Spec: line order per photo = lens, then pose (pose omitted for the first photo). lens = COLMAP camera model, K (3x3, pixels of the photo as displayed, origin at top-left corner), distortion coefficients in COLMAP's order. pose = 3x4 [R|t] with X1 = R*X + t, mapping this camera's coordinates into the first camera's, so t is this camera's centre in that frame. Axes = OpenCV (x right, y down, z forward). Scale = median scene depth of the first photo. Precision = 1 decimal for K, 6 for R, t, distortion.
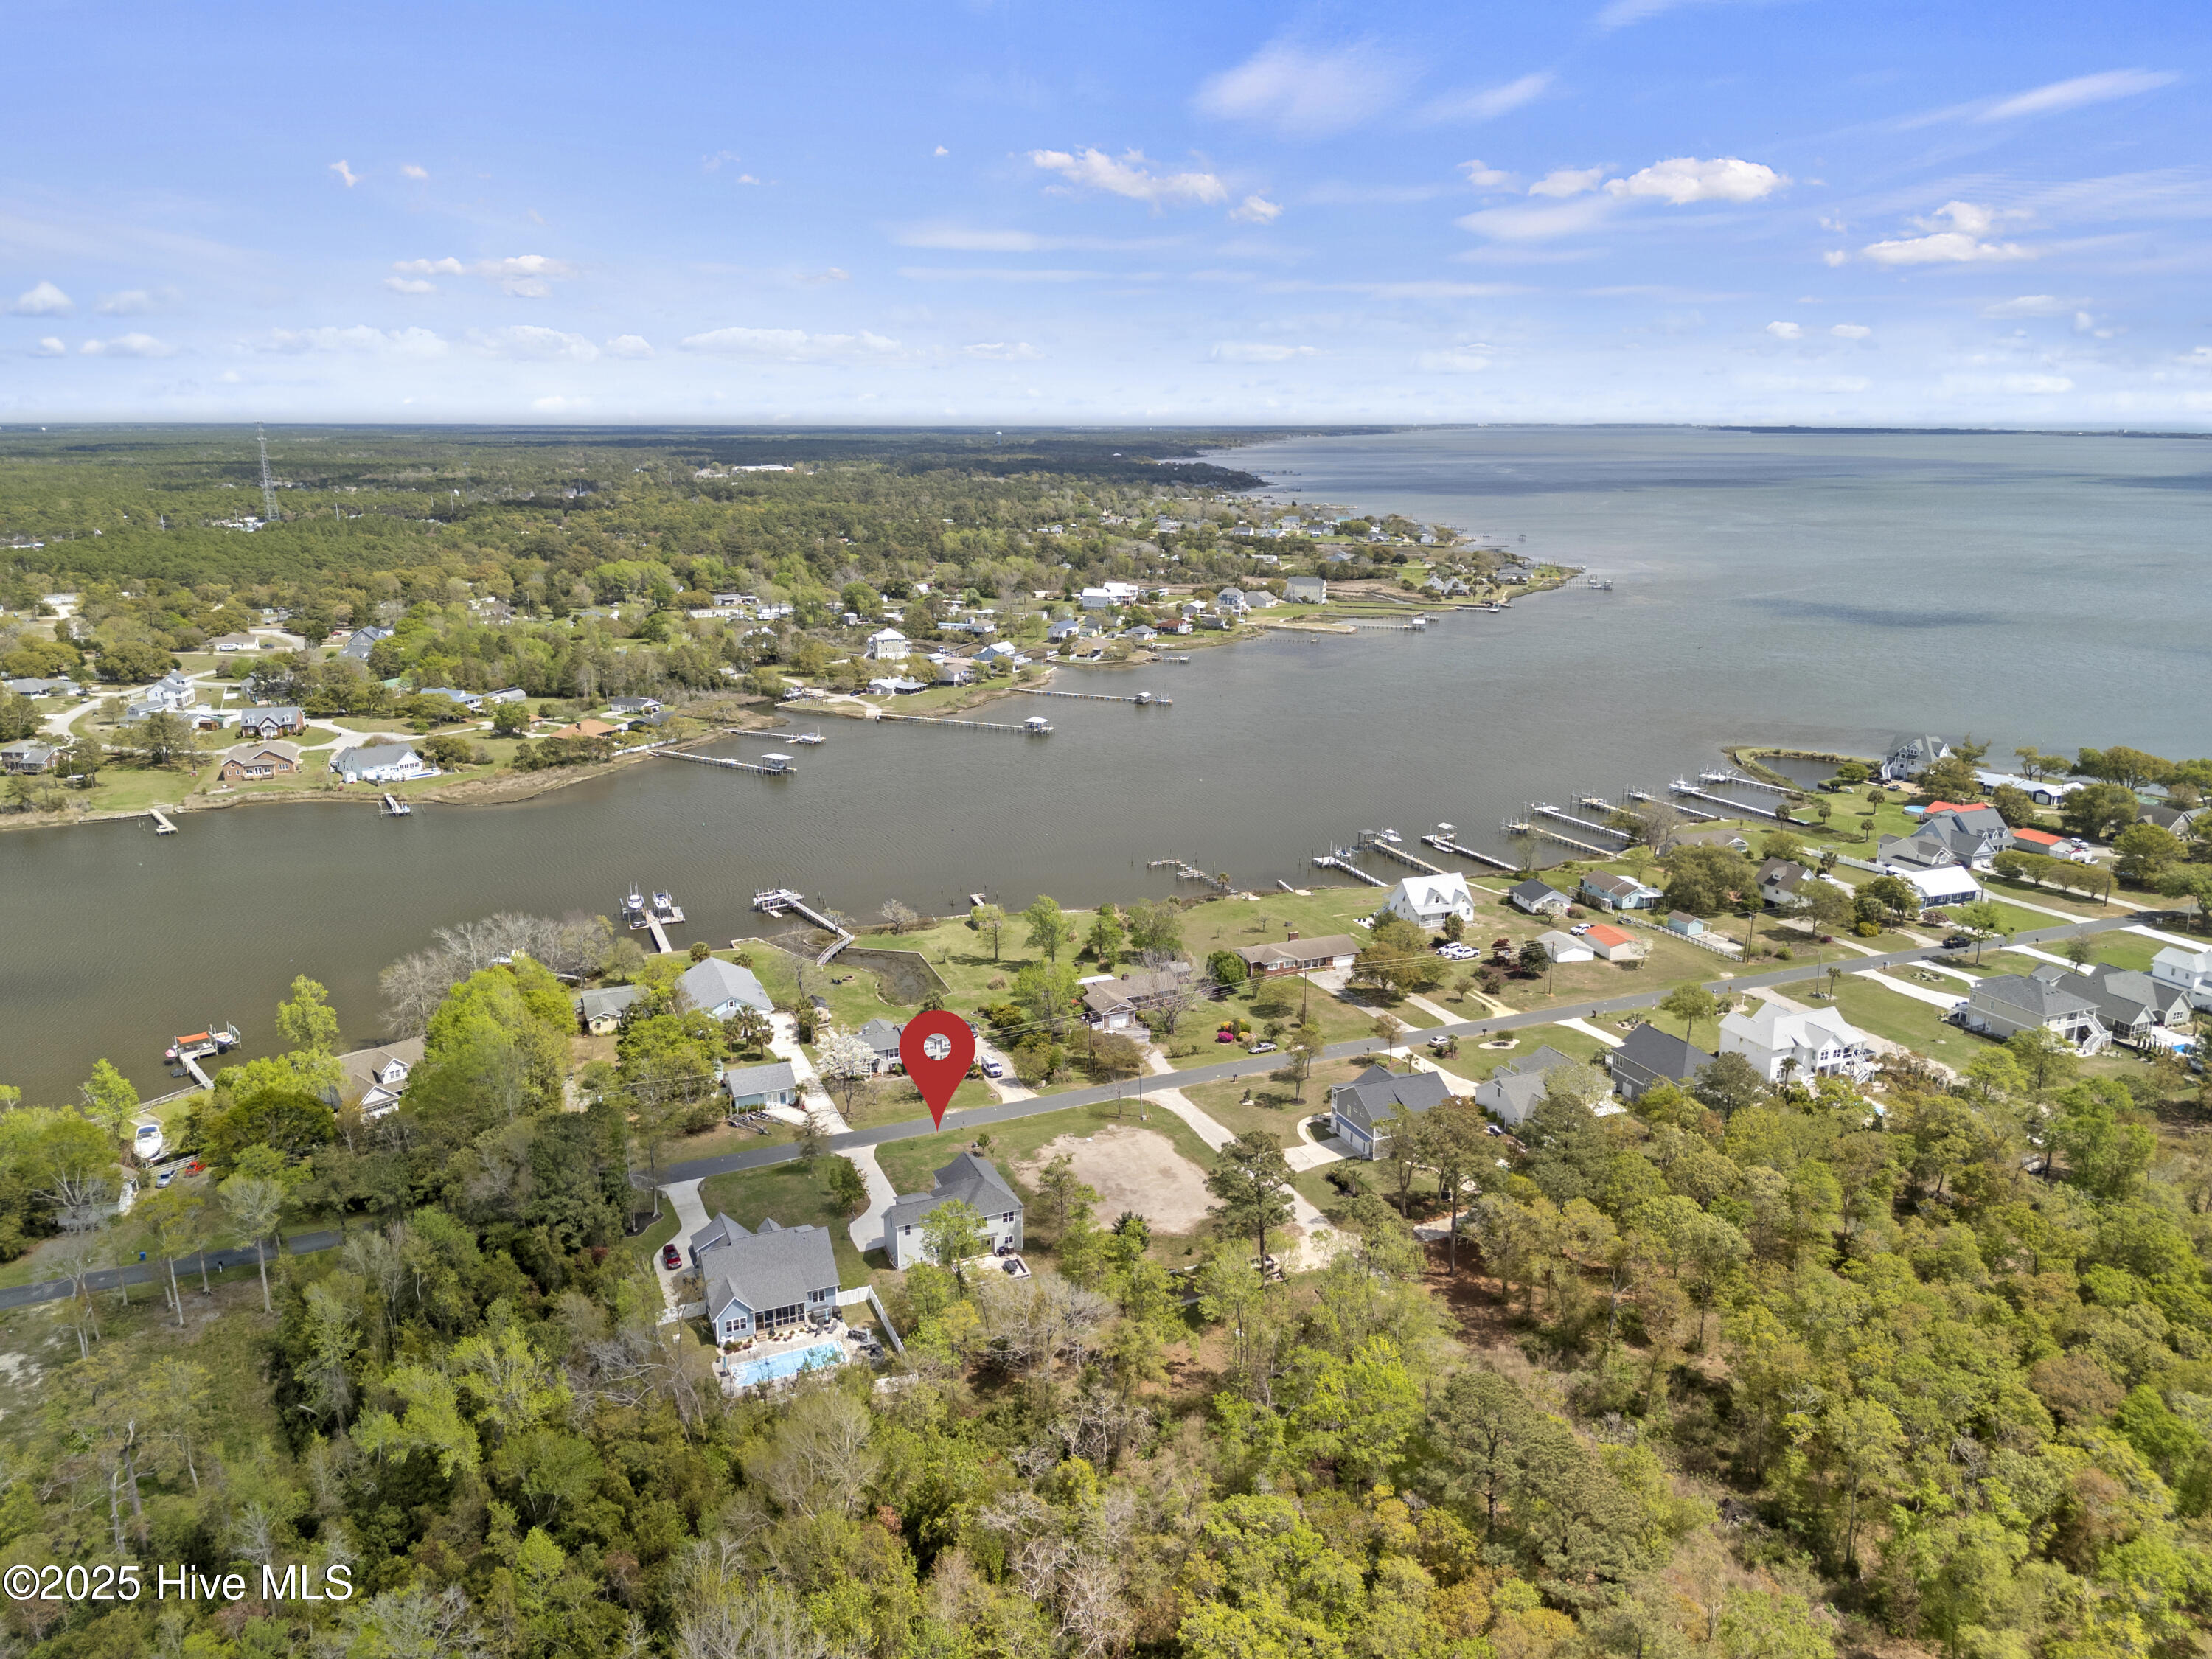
lens RADIAL K [[1617.1, 0, 1119.8], [0, 1617.1, 842.0], [0, 0, 1]] dist [0.082675, -0.091690]
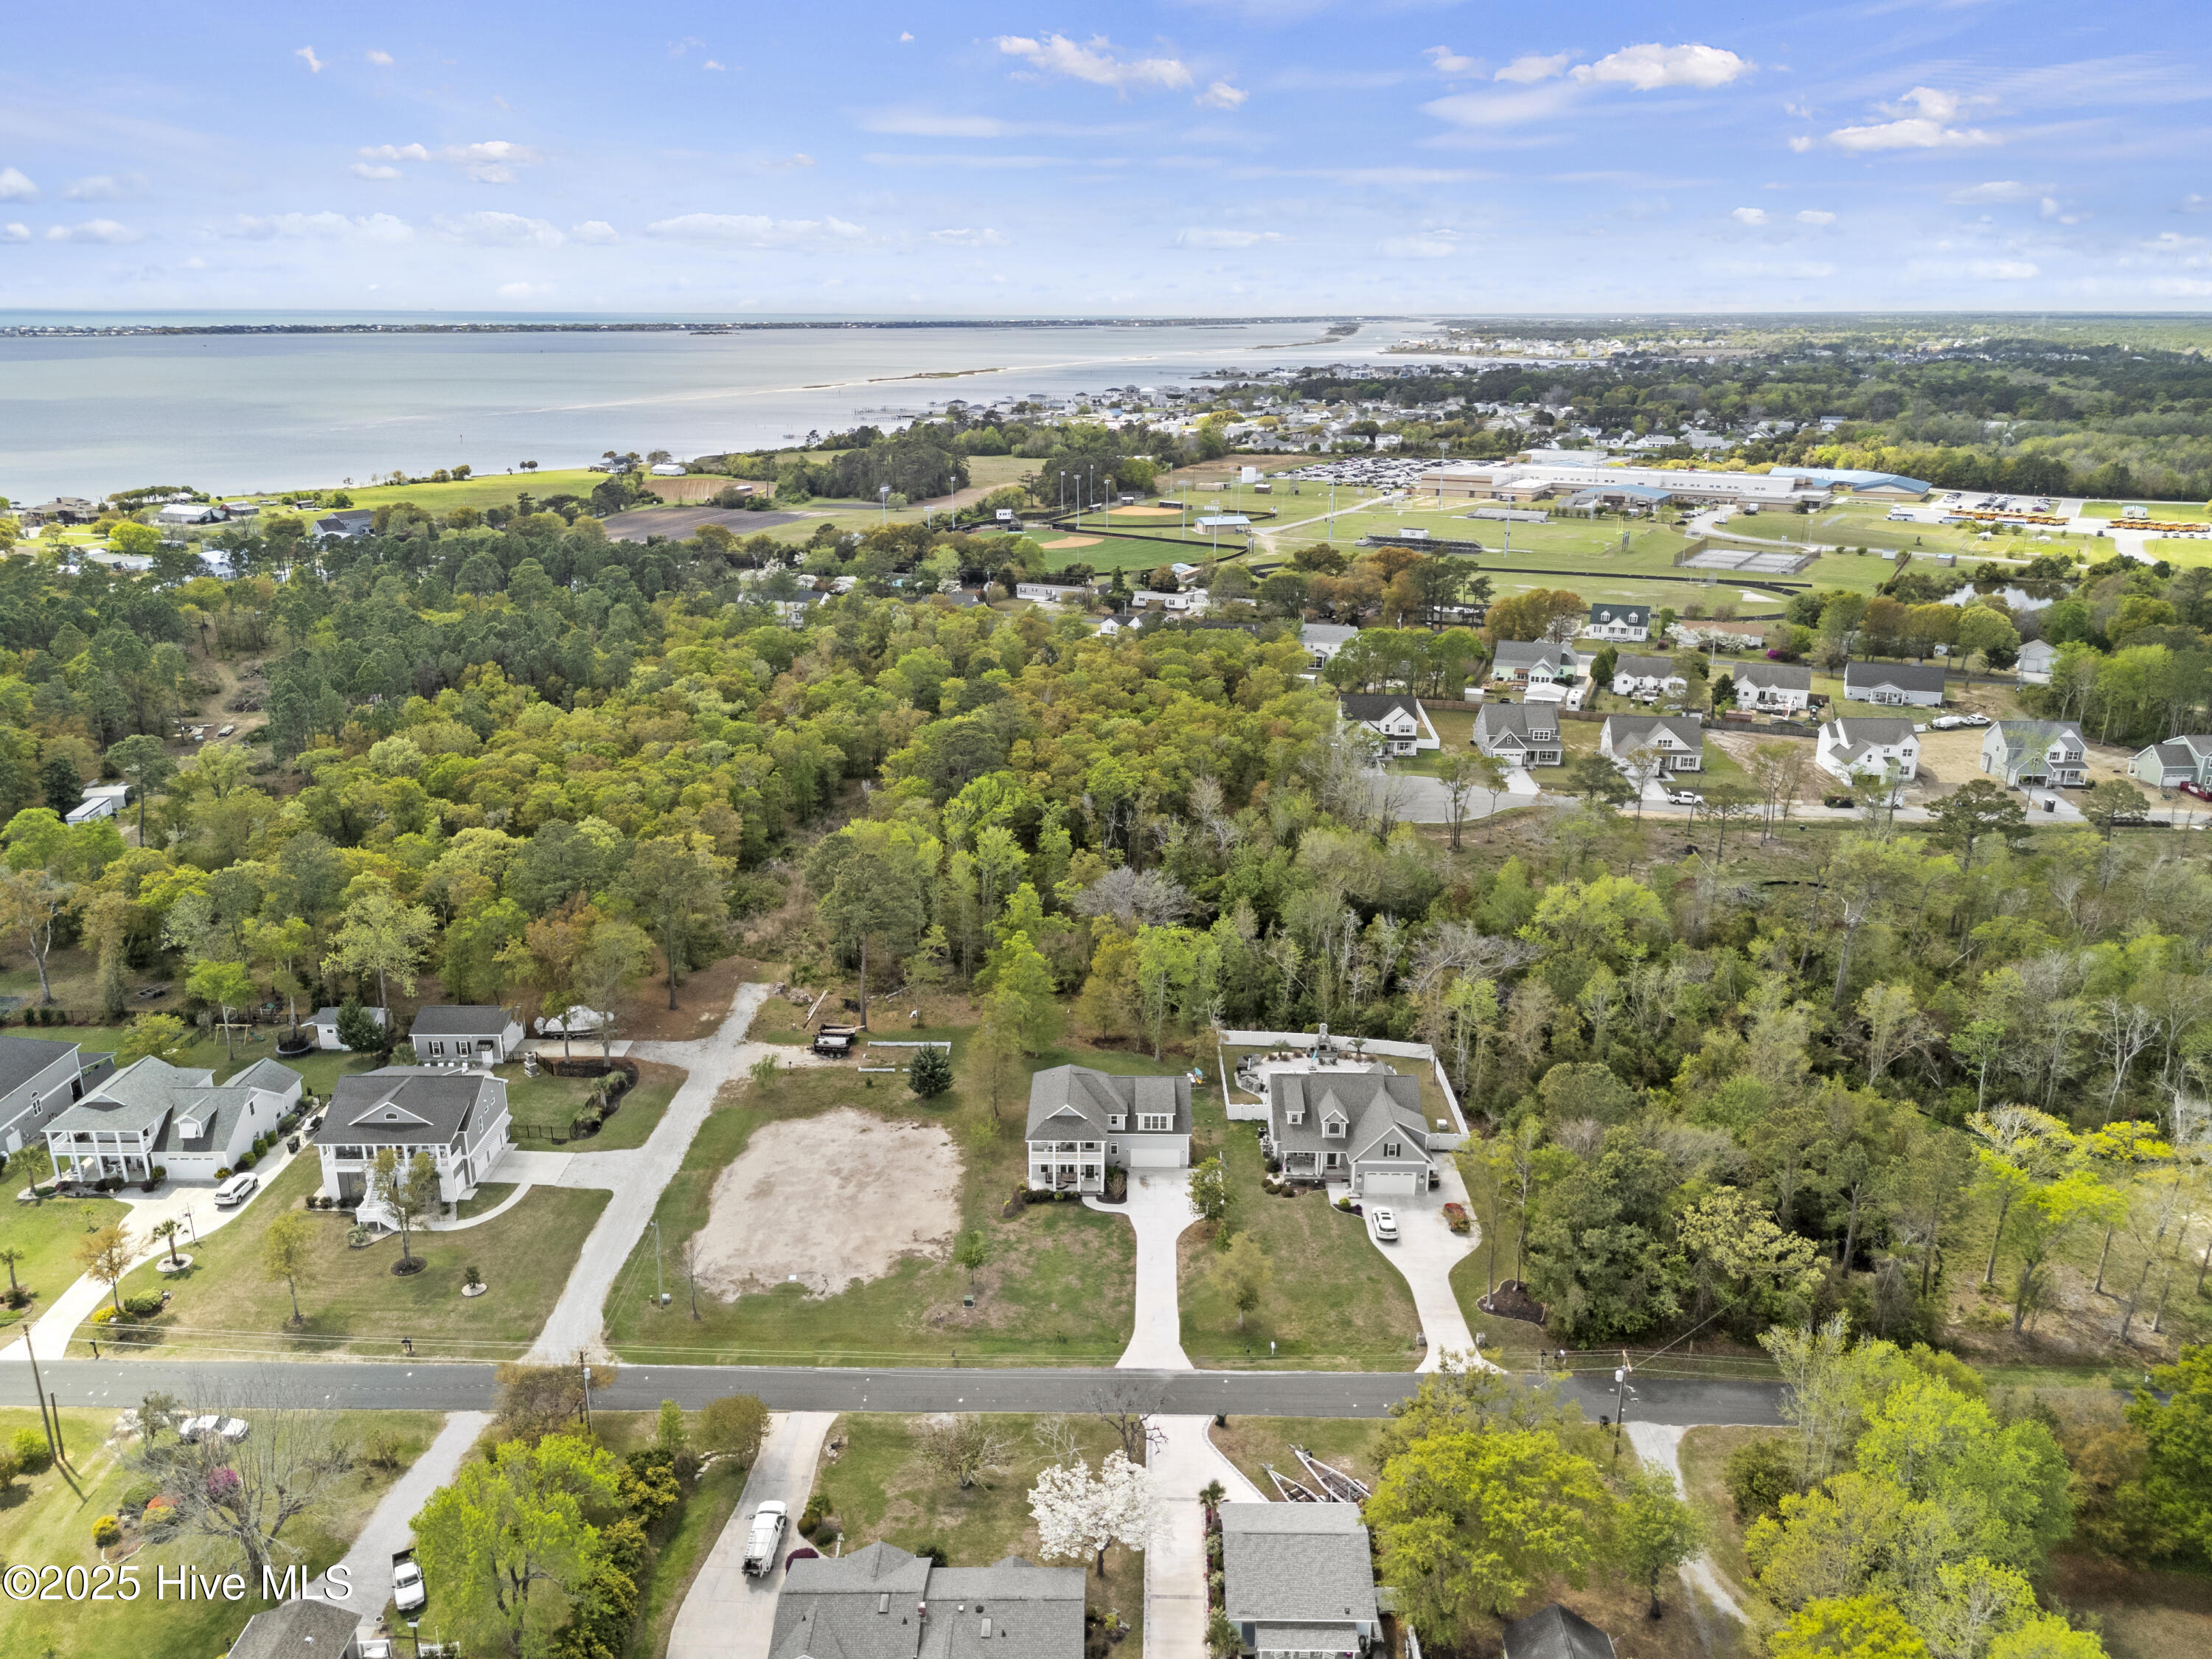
lens RADIAL K [[1622.9, 0, 1118.0], [0, 1622.9, 830.4], [0, 0, 1]] dist [0.065083, -0.061351]
pose [[-0.917692, -0.121403, 0.378290, -0.300767], [0.099258, 0.851913, 0.514190, -0.229187], [-0.384694, 0.509416, -0.769744, 1.183887]]
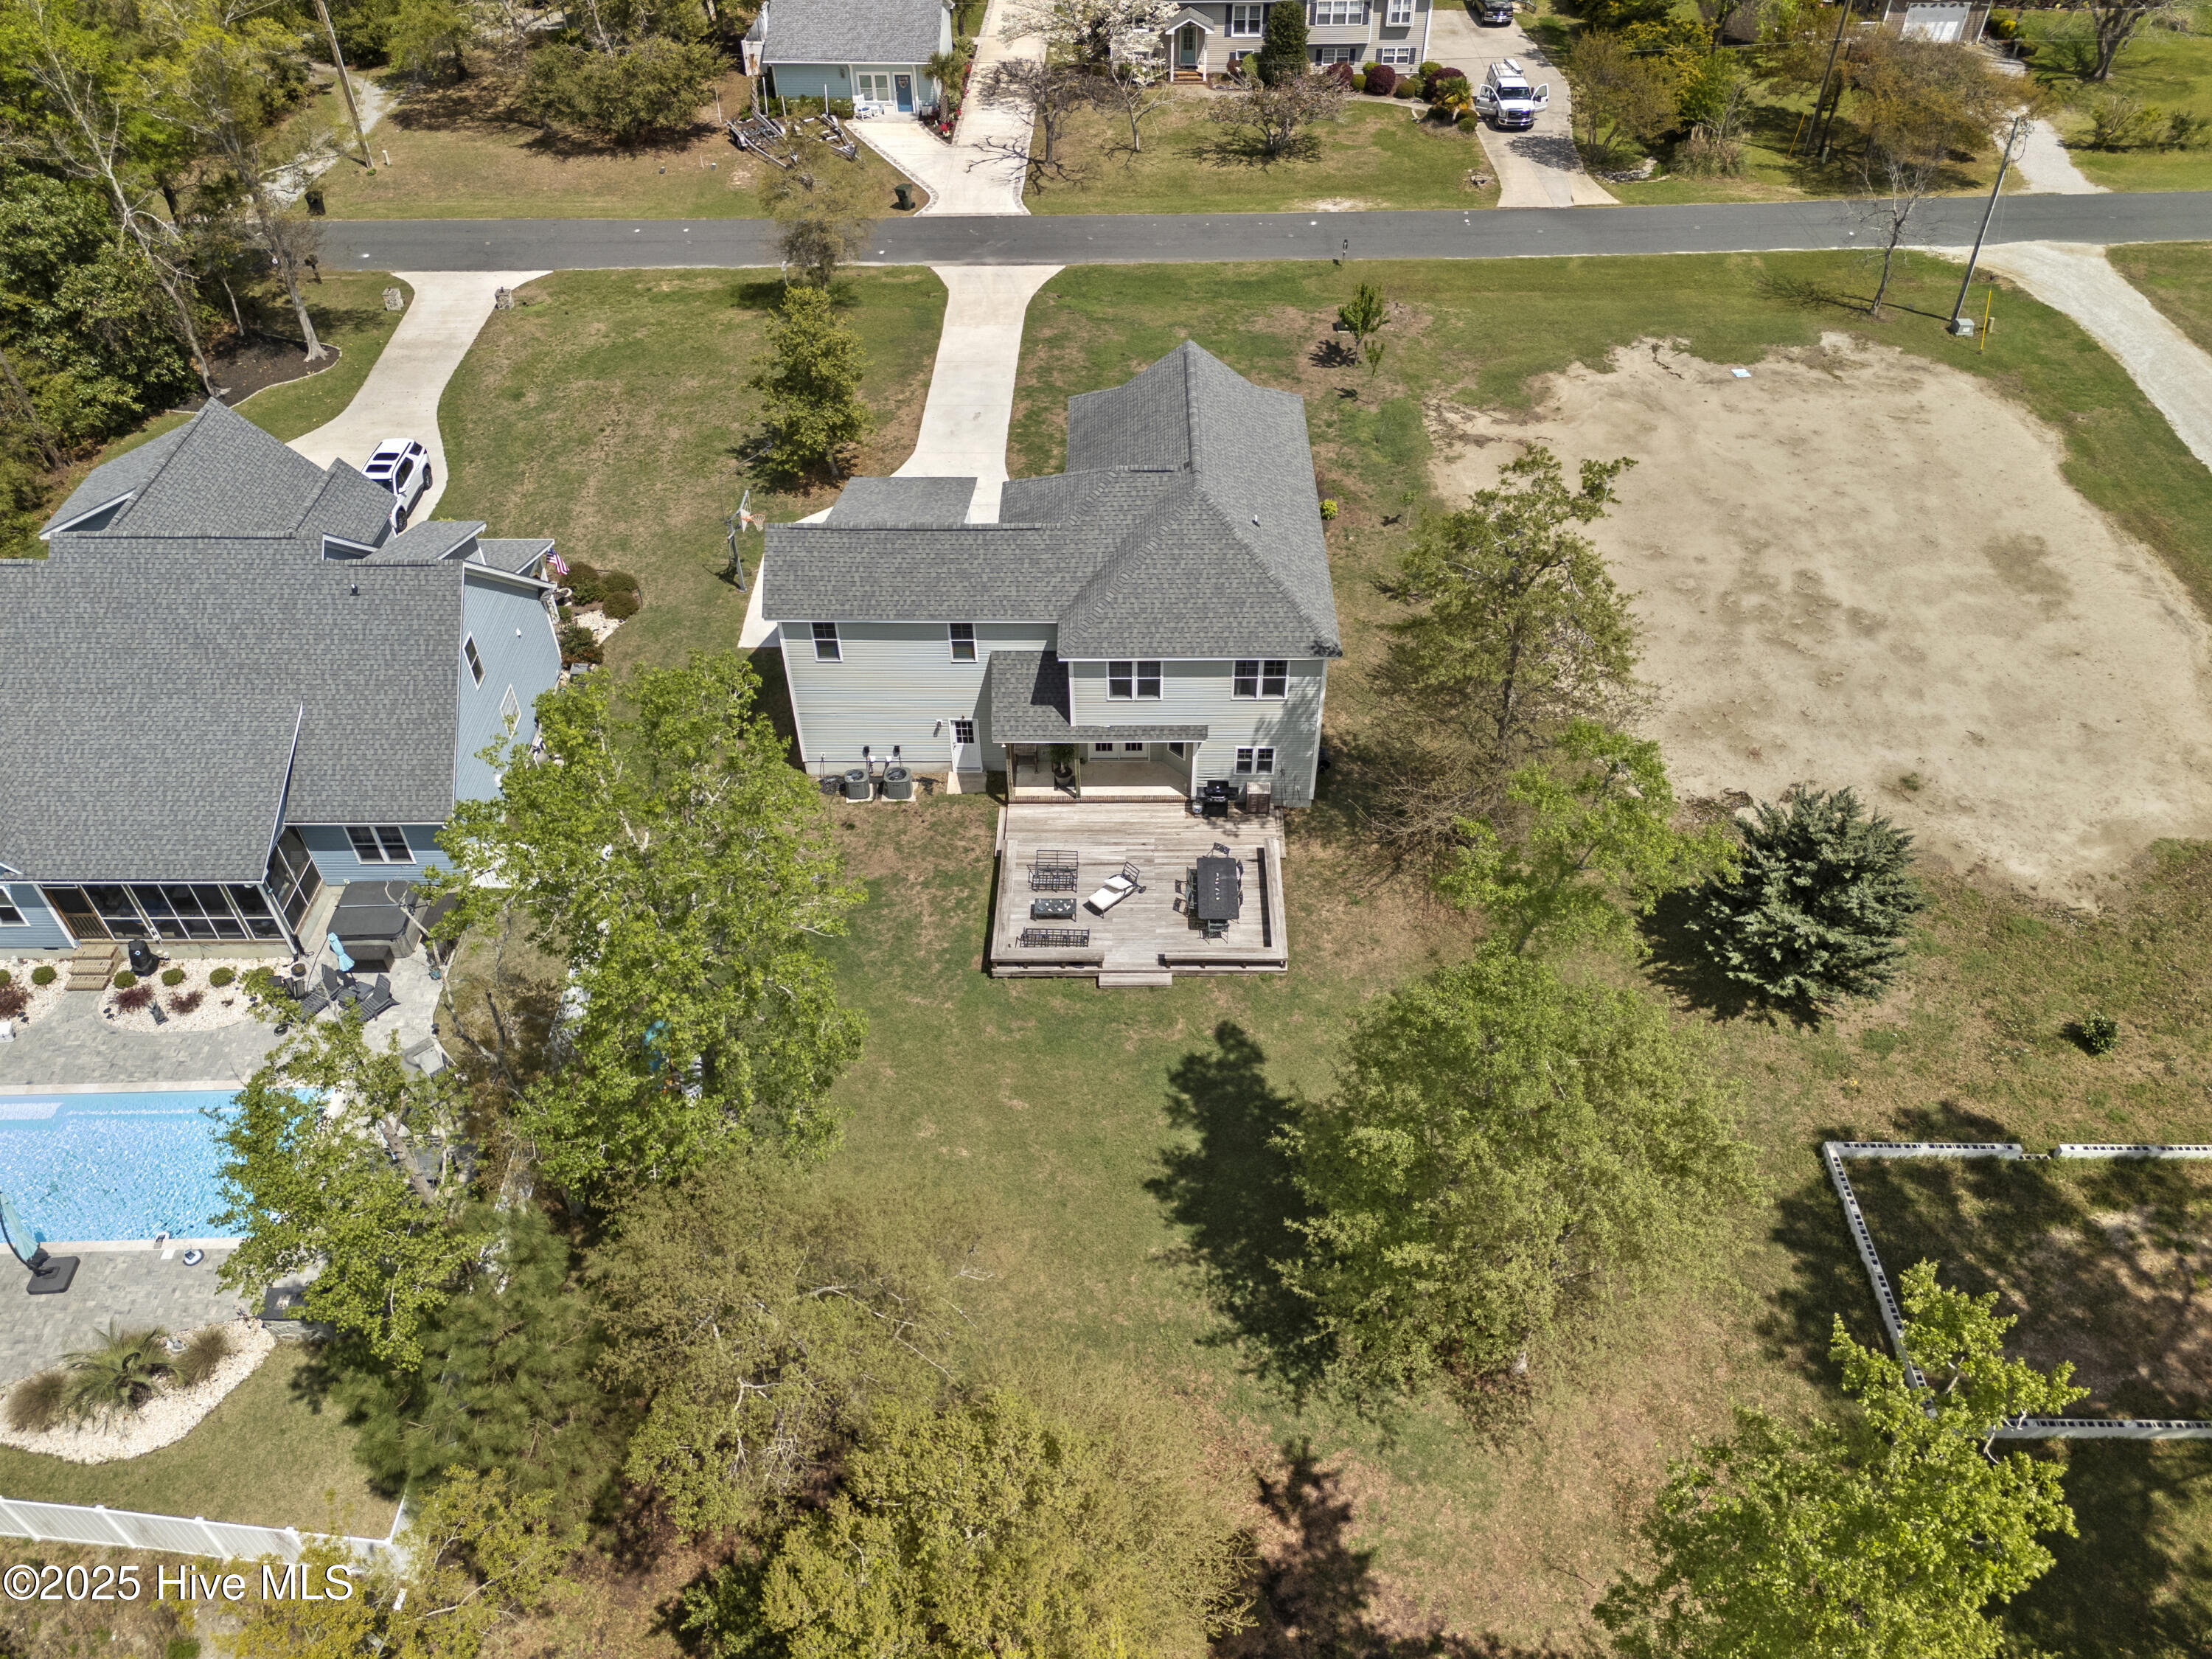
lens RADIAL K [[1643.4, 0, 1113.2], [0, 1643.4, 832.2], [0, 0, 1]] dist [0.038043, 0.001975]
pose [[0.917858, 0.268965, -0.291880, -0.011862], [-0.096462, 0.864500, 0.493291, 0.106422], [0.385008, -0.424616, 0.819433, 0.606314]]
